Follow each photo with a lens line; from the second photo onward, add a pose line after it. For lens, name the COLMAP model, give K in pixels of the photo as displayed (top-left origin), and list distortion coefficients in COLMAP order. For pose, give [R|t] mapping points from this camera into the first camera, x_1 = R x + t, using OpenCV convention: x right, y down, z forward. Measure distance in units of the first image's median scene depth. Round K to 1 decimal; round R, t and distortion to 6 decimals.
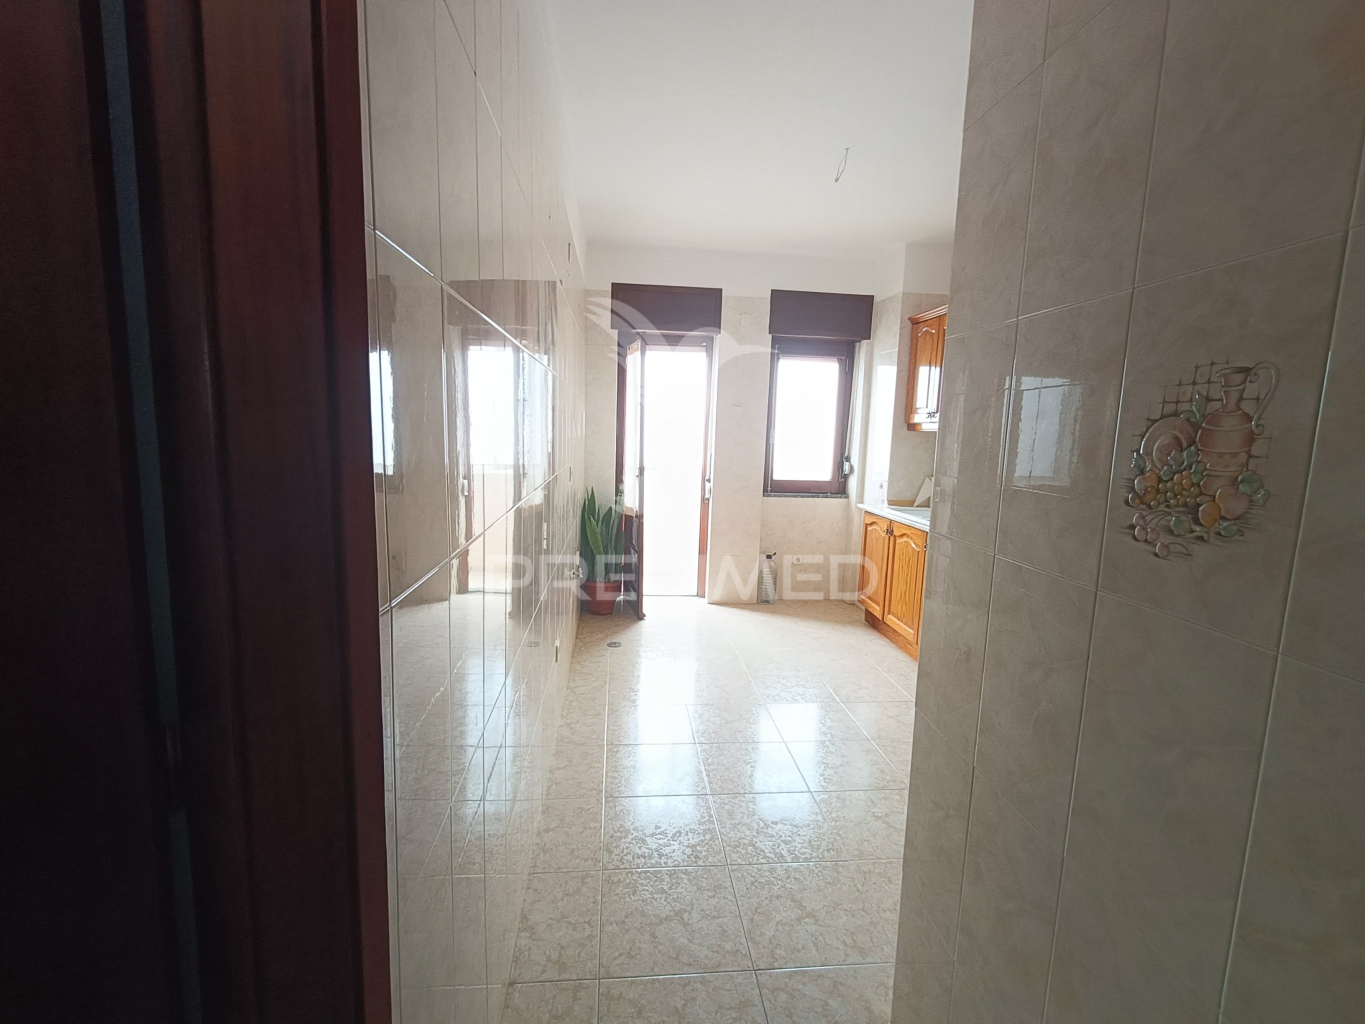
lens RADIAL K [[638.5, 0, 676.5], [0, 638.5, 529.8], [0, 0, 1]] dist [-0.004526, 0.004497]
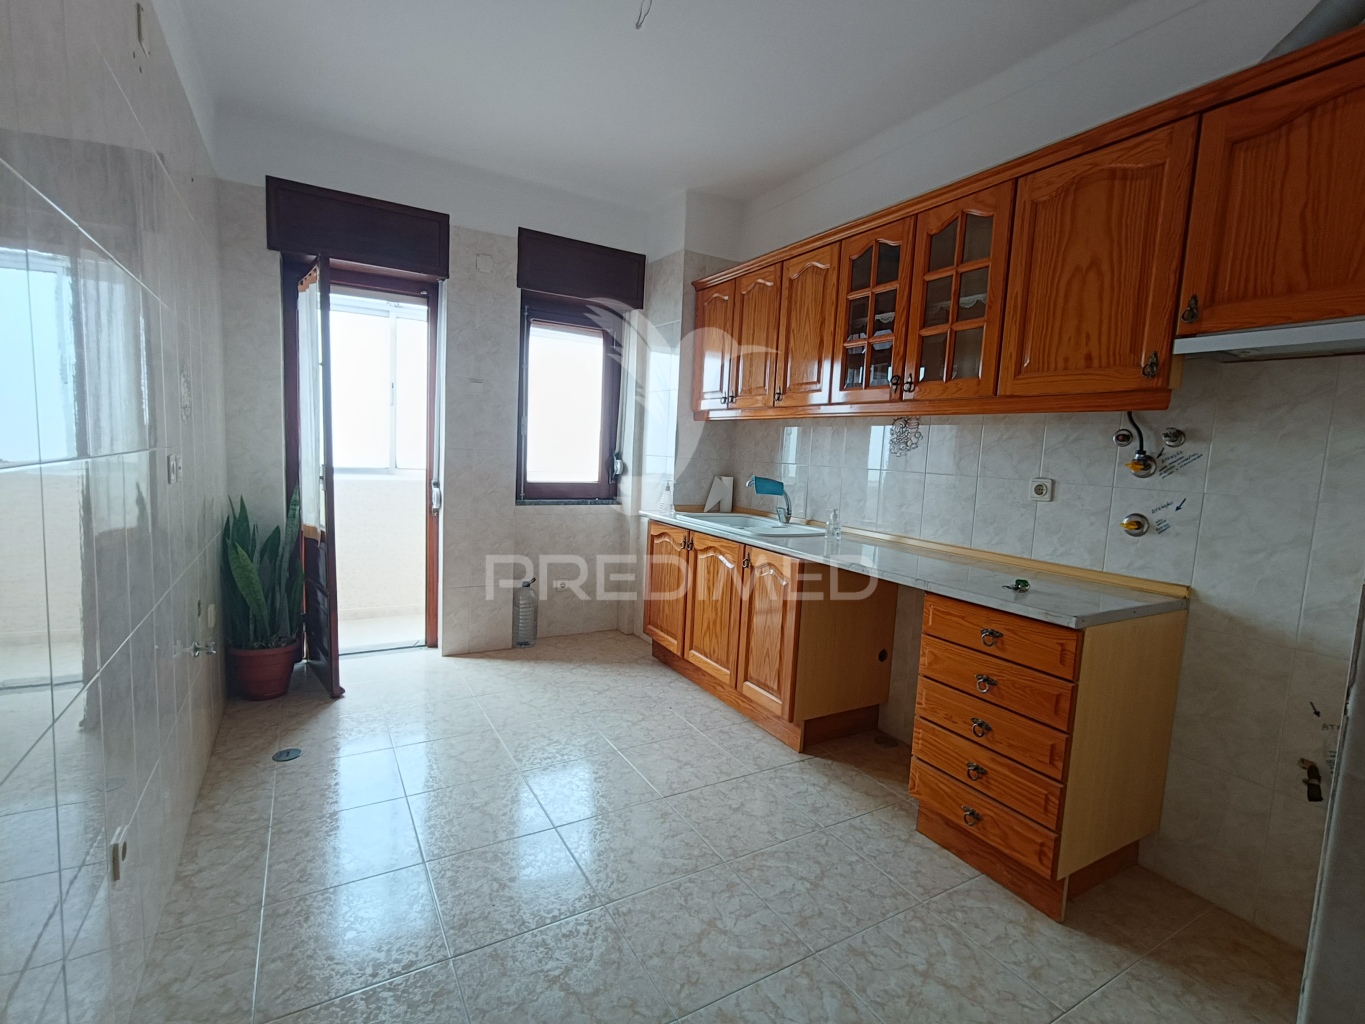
lens RADIAL K [[638.5, 0, 677.3], [0, 638.5, 518.8], [0, 0, 1]] dist [-0.004526, 0.004497]
pose [[0.909072, -0.034303, 0.415224, -0.004191], [0.047758, 0.998615, -0.022059, -0.010886], [-0.413892, 0.039884, 0.909452, 0.256447]]
